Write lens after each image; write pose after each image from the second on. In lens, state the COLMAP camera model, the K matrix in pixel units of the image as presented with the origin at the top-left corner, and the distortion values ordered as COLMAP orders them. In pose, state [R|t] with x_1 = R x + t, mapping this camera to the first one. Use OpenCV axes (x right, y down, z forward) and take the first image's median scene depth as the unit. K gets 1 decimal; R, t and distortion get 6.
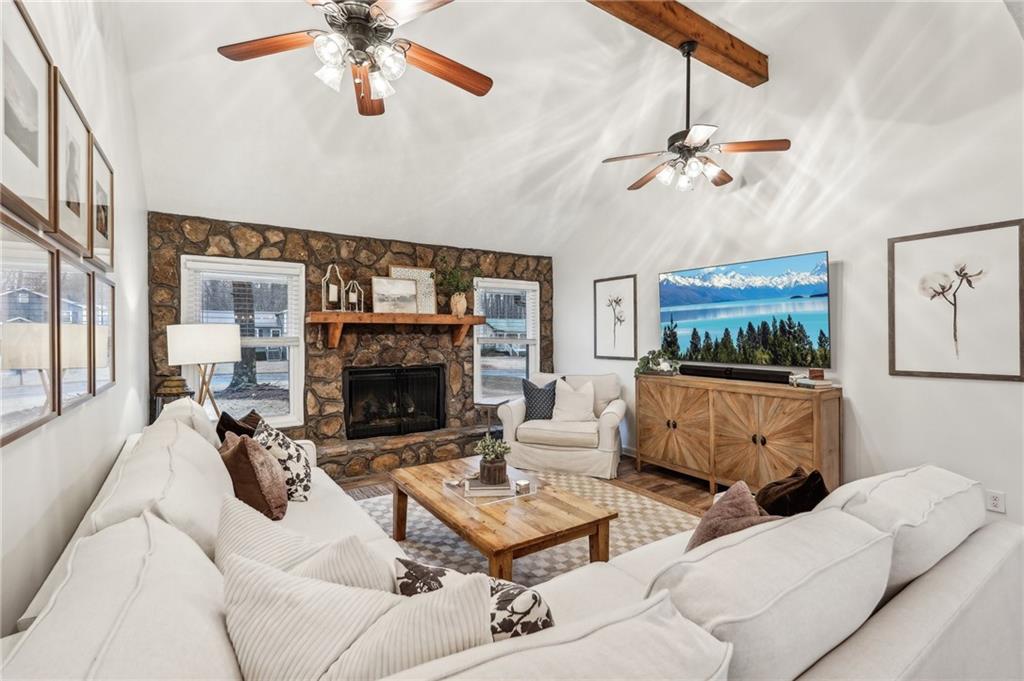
lens RADIAL K [[462.5, 0, 511.2], [0, 462.5, 335.0], [0, 0, 1]] dist [-0.002947, 0.000859]
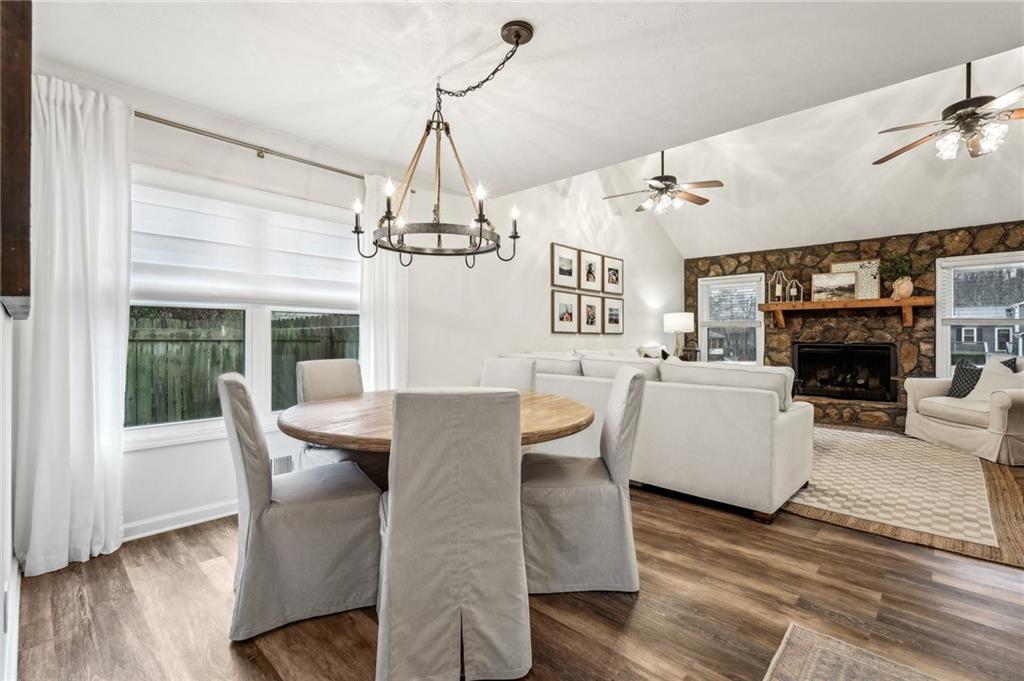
lens RADIAL K [[462.5, 0, 511.2], [0, 462.5, 335.0], [0, 0, 1]] dist [-0.002947, 0.000859]
pose [[0.222621, -0.000584, -0.974905, 0.804521], [-0.003703, 0.999992, -0.001444, 0.053212], [0.974898, 0.003931, 0.222617, -0.143252]]
